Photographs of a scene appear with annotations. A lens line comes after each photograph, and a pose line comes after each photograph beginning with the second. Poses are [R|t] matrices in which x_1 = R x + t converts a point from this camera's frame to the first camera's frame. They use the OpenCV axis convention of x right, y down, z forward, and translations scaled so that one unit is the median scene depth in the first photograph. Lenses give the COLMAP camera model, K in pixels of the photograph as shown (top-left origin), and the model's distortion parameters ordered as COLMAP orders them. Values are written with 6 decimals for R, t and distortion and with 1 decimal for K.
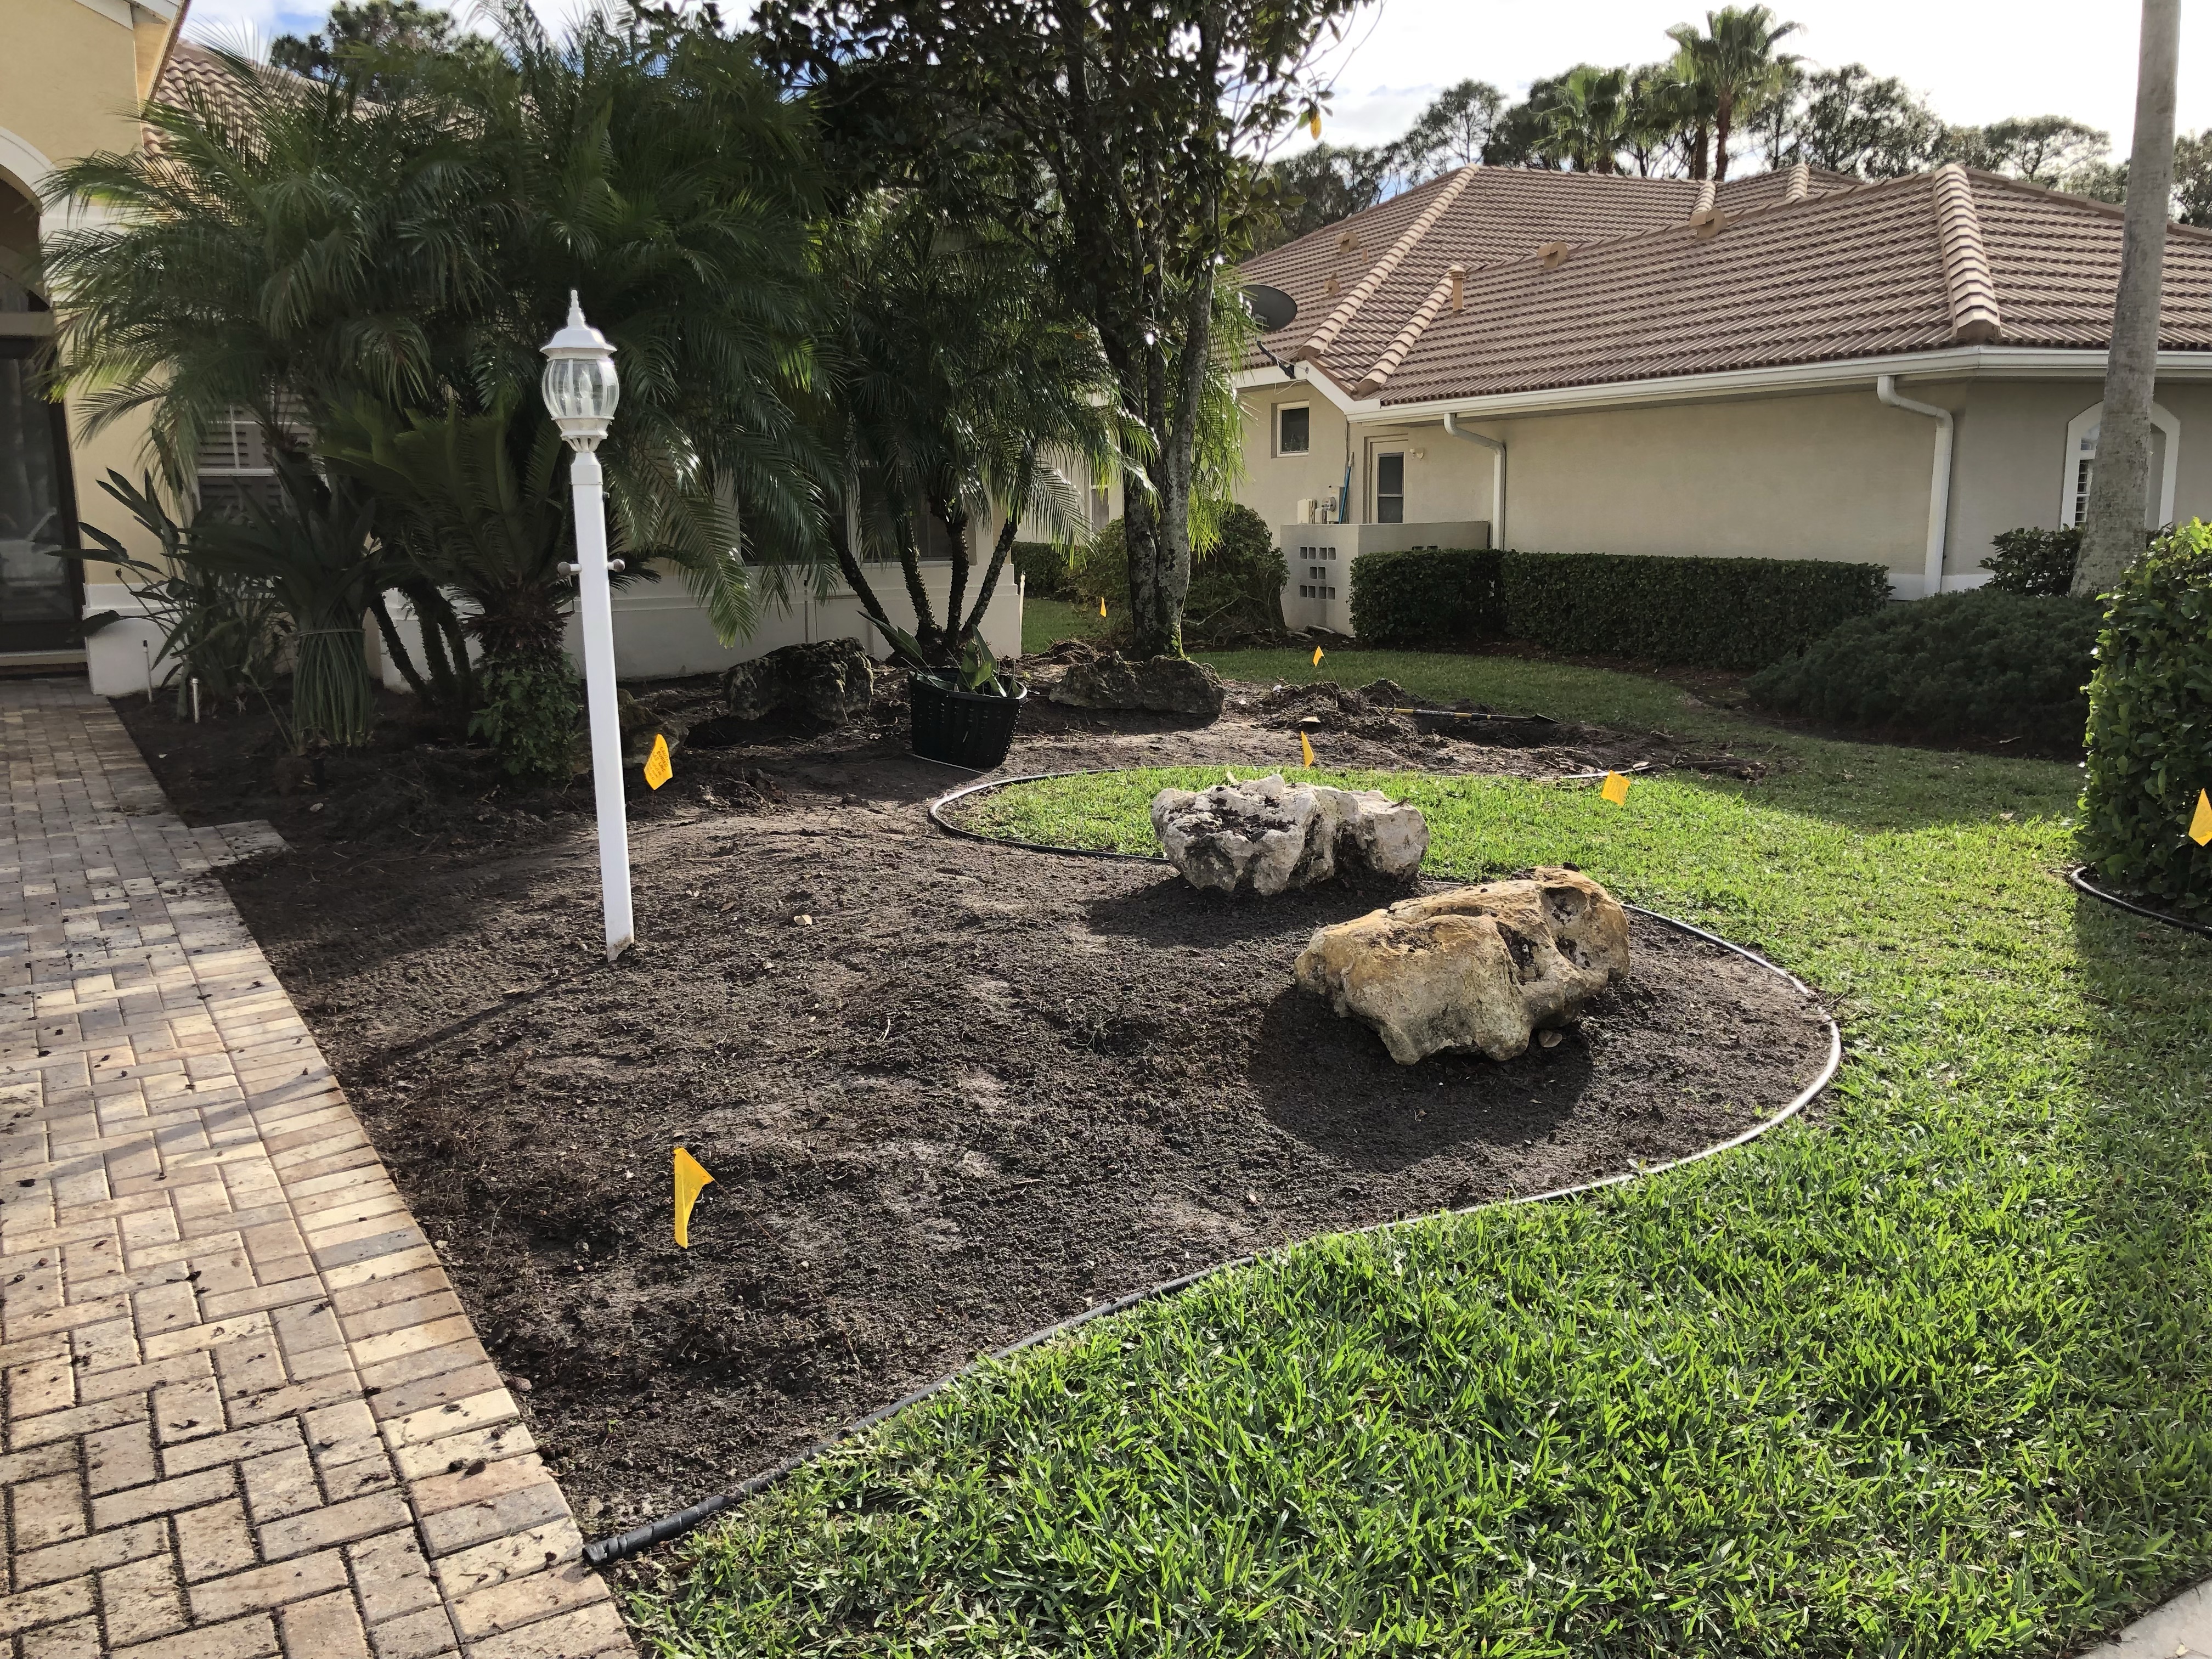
lens RADIAL K [[1868.3, 0, 1147.2], [0, 1868.3, 833.3], [0, 0, 1]] dist [0.054410, -0.044282]
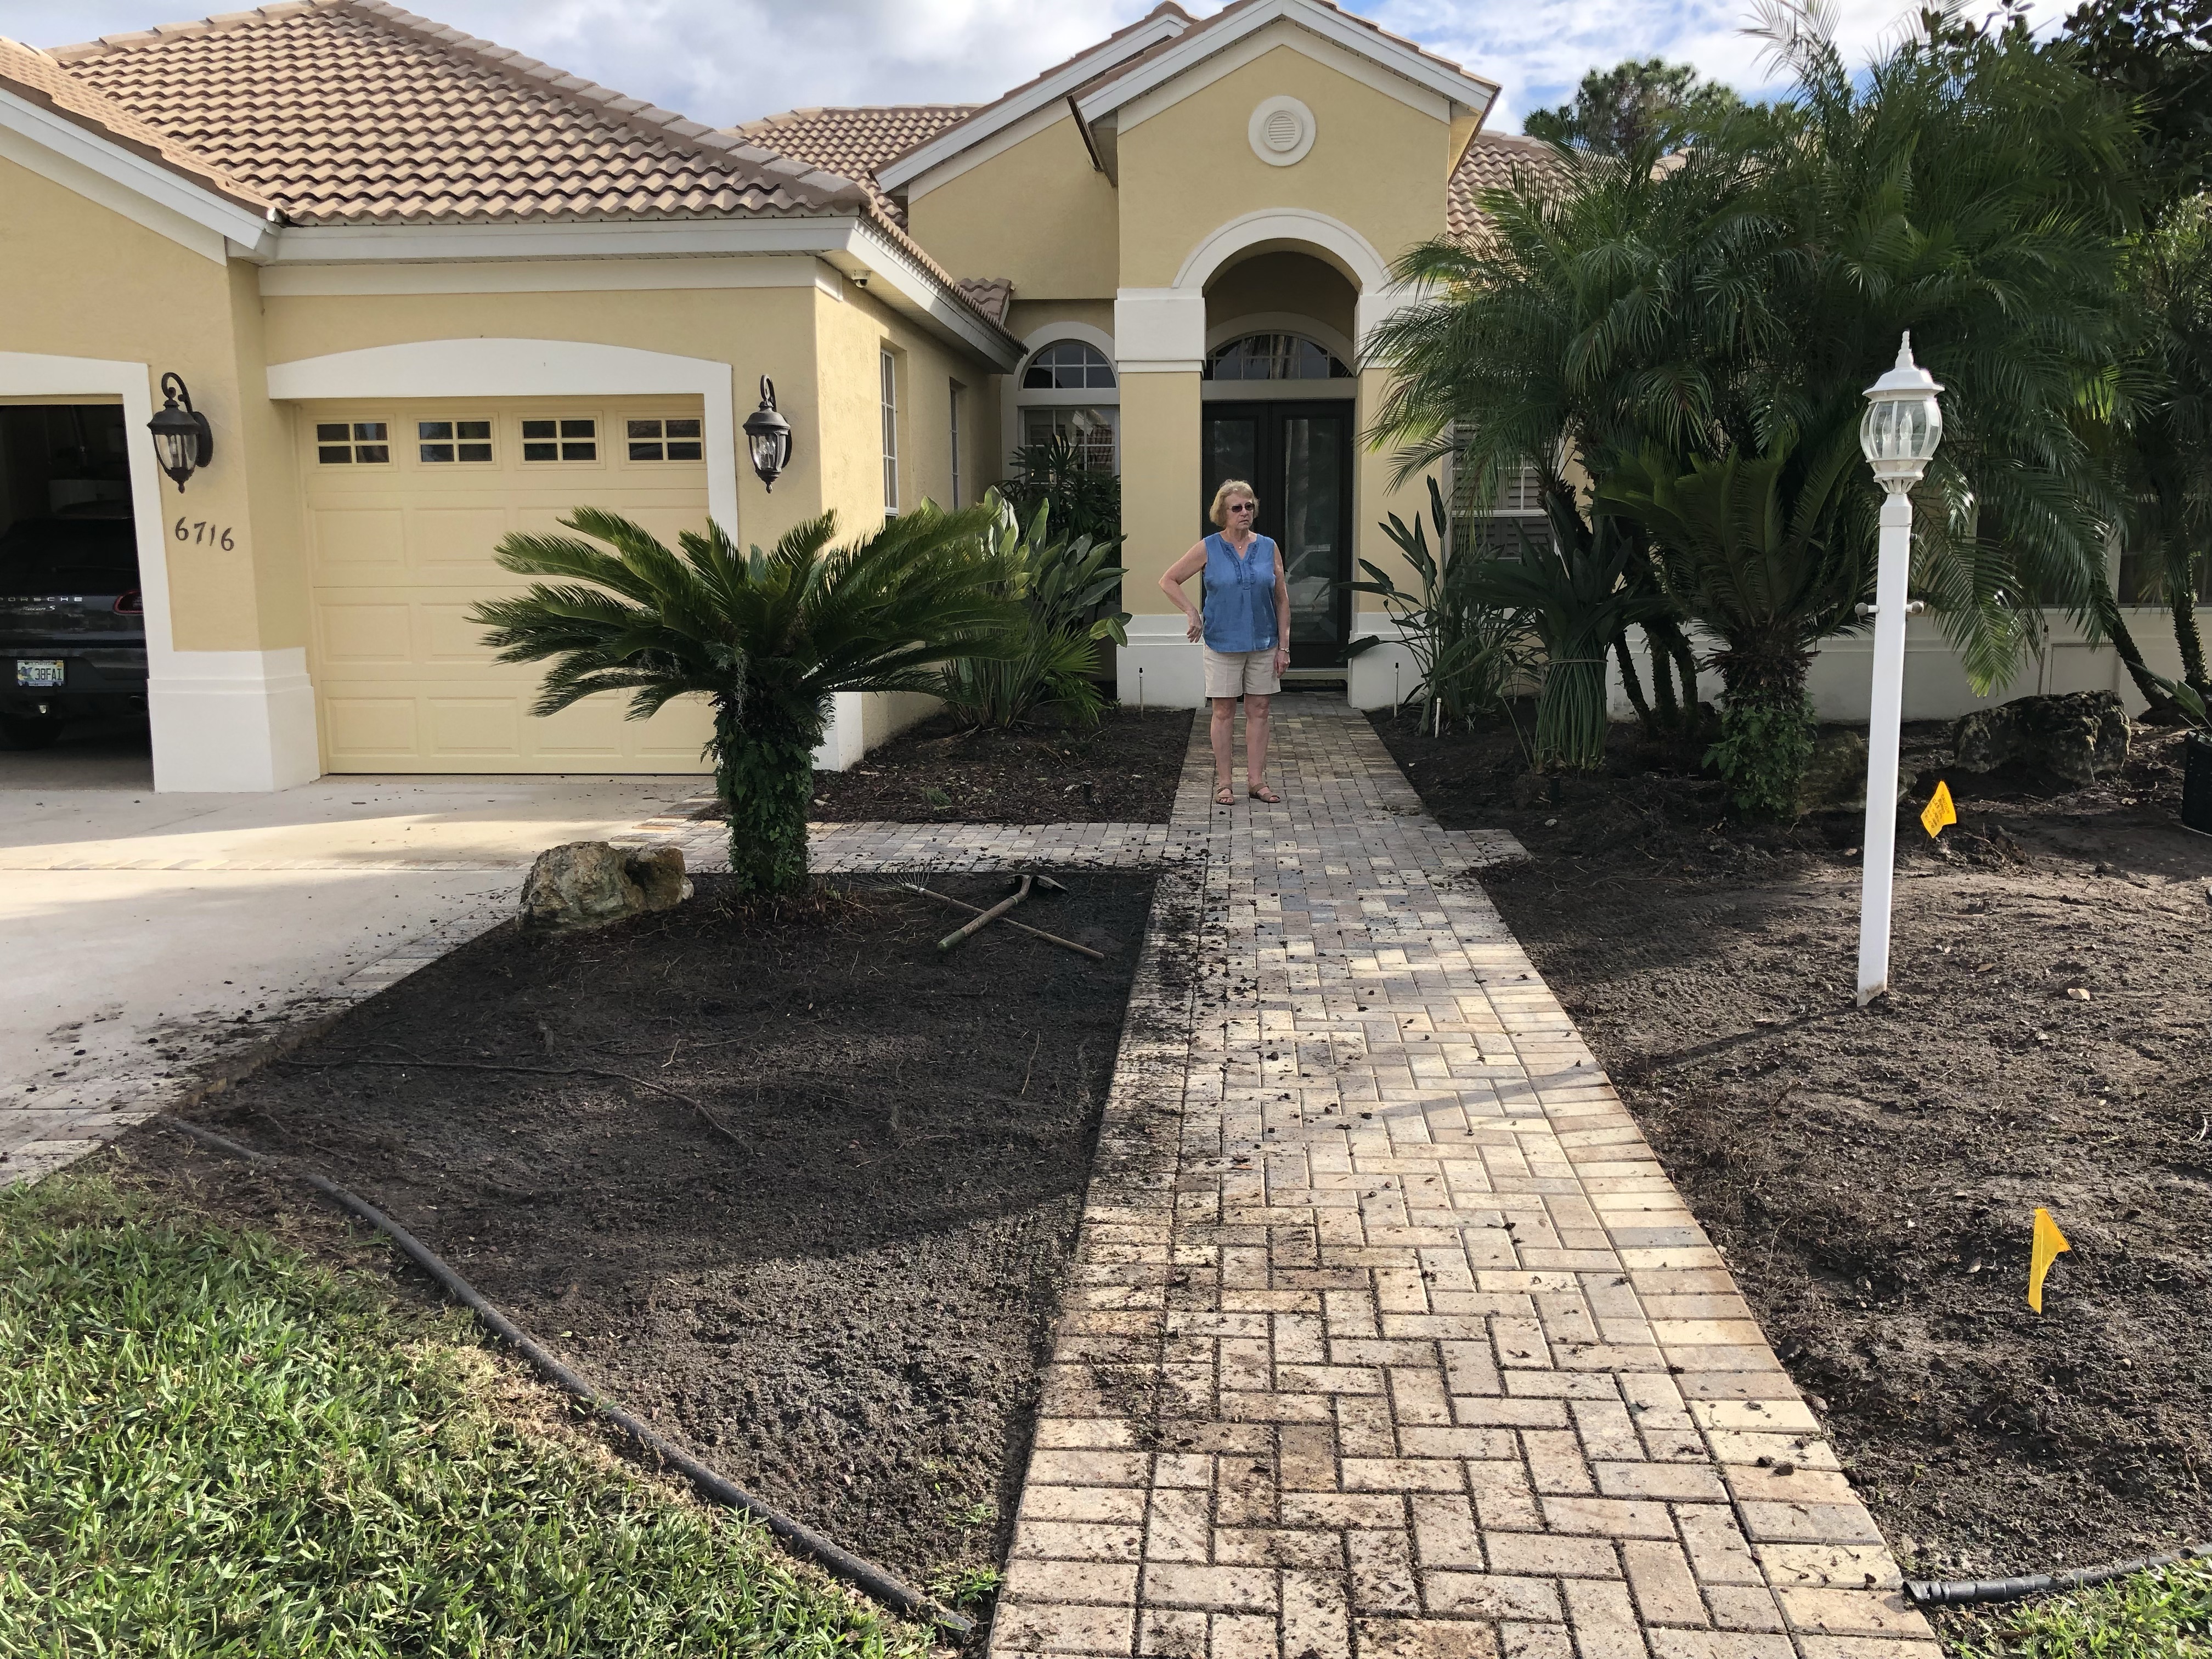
lens RADIAL K [[1868.3, 0, 1096.7], [0, 1868.3, 827.7], [0, 0, 1]] dist [0.054410, -0.044282]
pose [[0.814665, 0.096099, -0.571914, -0.056821], [-0.108822, 0.993989, 0.012009, 0.006977], [0.569631, 0.052454, 0.820225, -0.049459]]
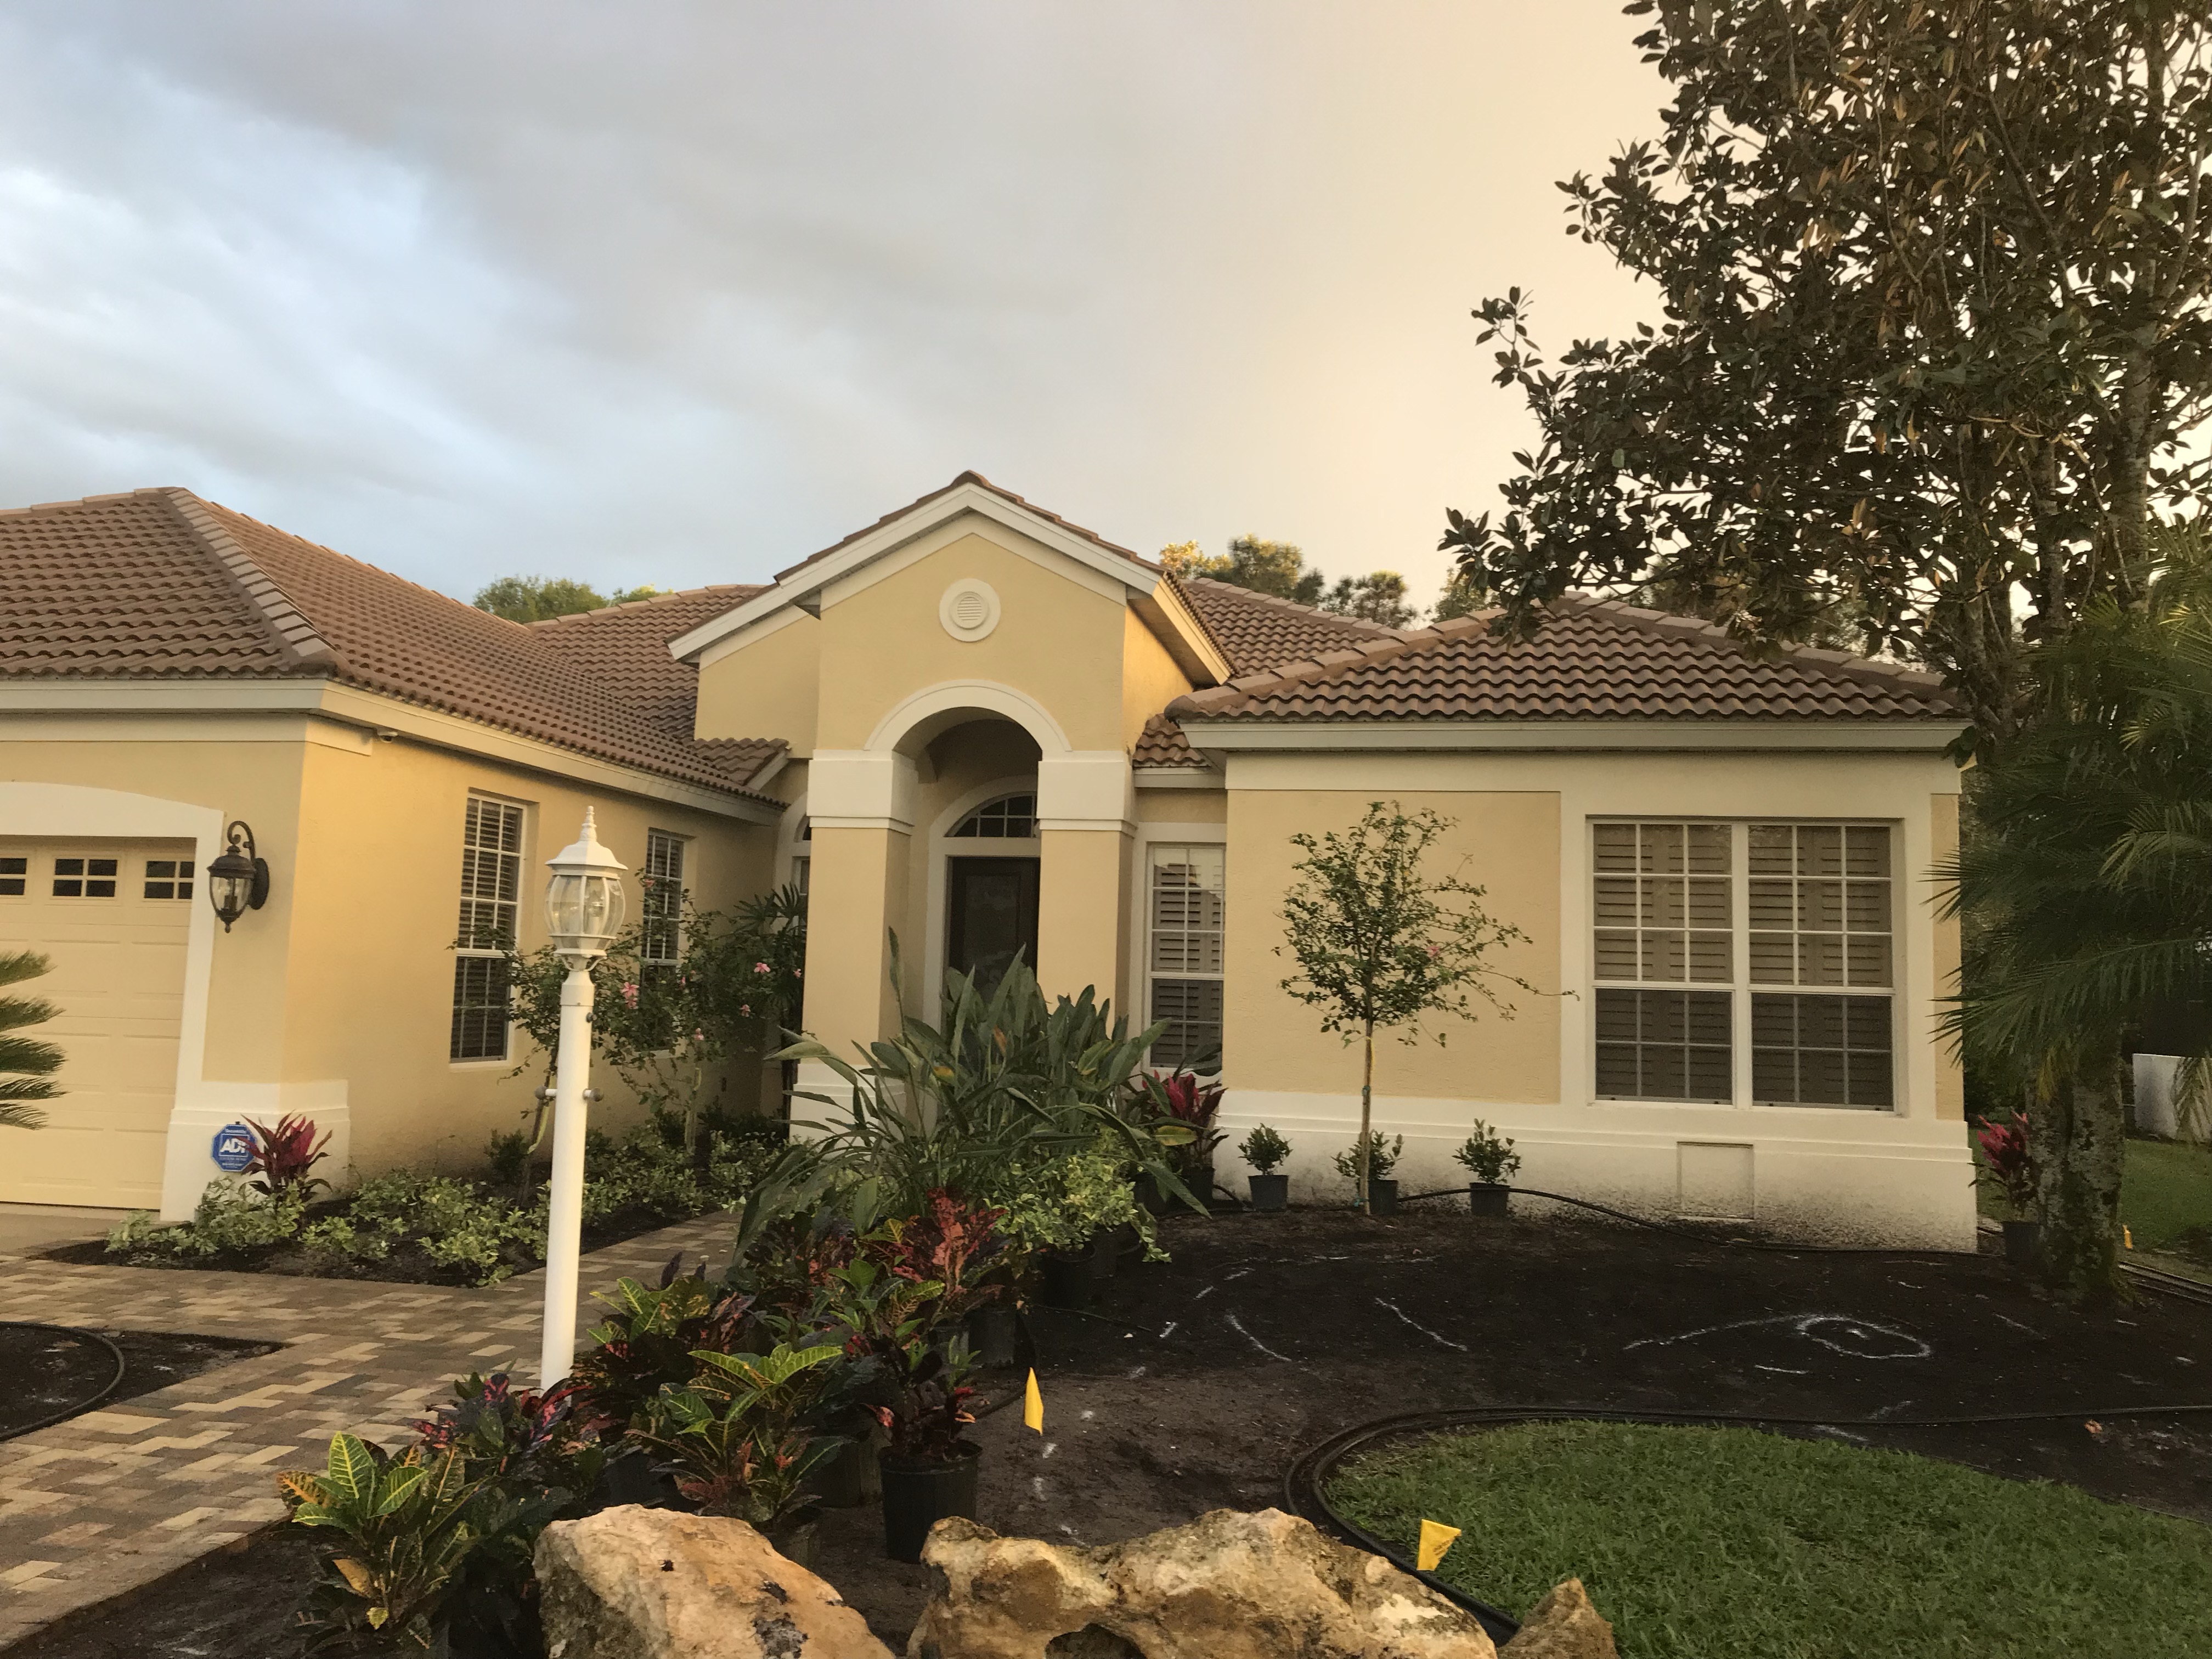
lens RADIAL K [[1877.3, 0, 1126.5], [0, 1877.3, 798.4], [0, 0, 1]] dist [0.052695, -0.064304]
pose [[0.747326, -0.036153, -0.663474, 0.540403], [-0.155839, 0.961131, -0.227907, -0.105175], [0.645924, 0.273716, 0.712644, 0.481160]]
